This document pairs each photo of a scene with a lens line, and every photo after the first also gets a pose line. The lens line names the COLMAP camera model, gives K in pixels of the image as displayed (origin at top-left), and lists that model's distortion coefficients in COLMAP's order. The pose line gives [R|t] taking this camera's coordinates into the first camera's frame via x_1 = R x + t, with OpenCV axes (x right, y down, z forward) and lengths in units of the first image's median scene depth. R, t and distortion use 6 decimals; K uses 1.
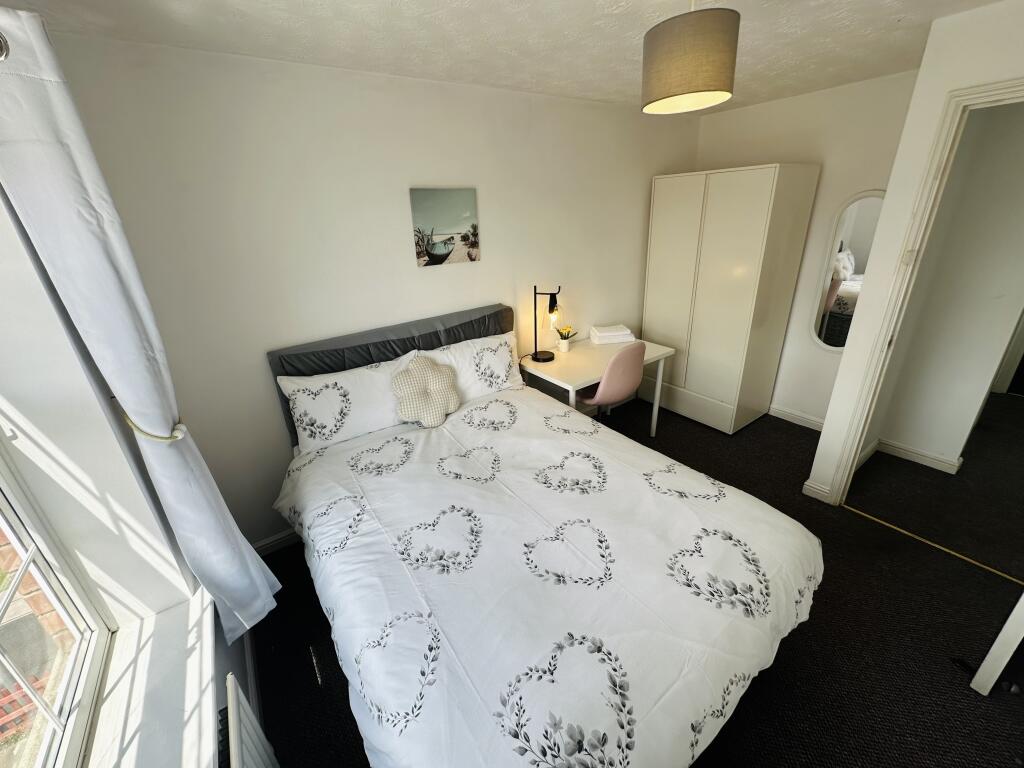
lens RADIAL K [[407.9, 0, 512.0], [0, 407.9, 384.0], [0, 0, 1]] dist [-0.000240, -0.000292]
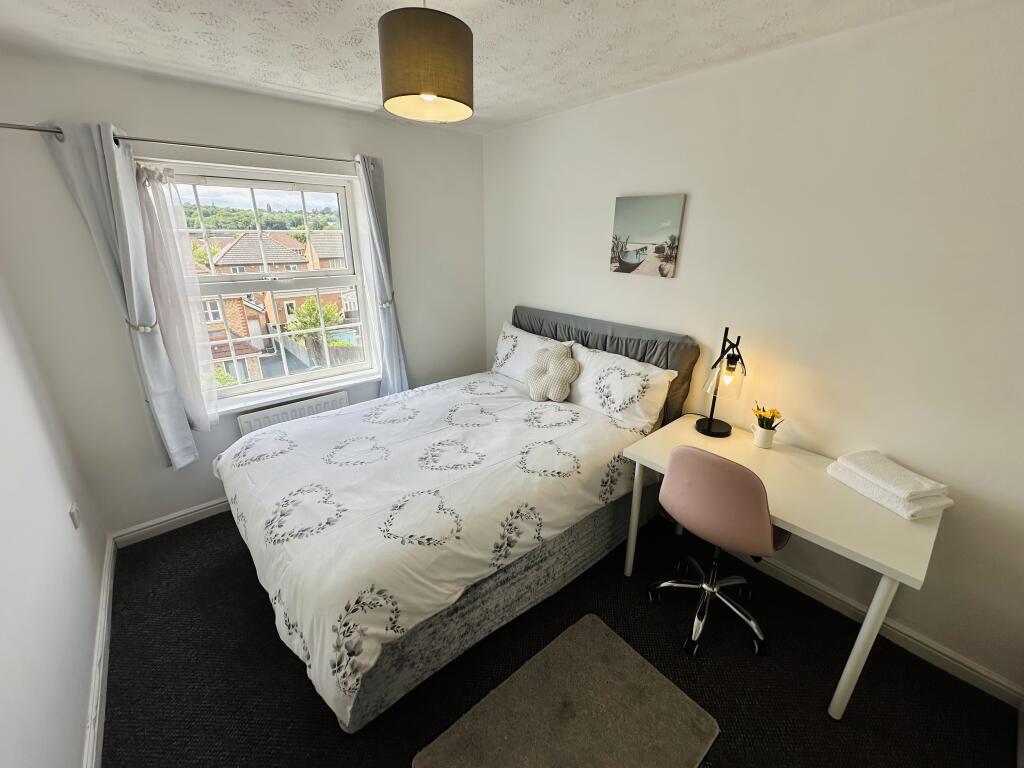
lens RADIAL K [[407.9, 0, 512.0], [0, 407.9, 384.0], [0, 0, 1]] dist [-0.000240, -0.000292]
pose [[0.094202, 0.391808, -0.915212, 0.820855], [-0.395566, 0.858349, 0.326749, -0.279996], [0.913594, 0.331246, 0.235844, 0.613555]]
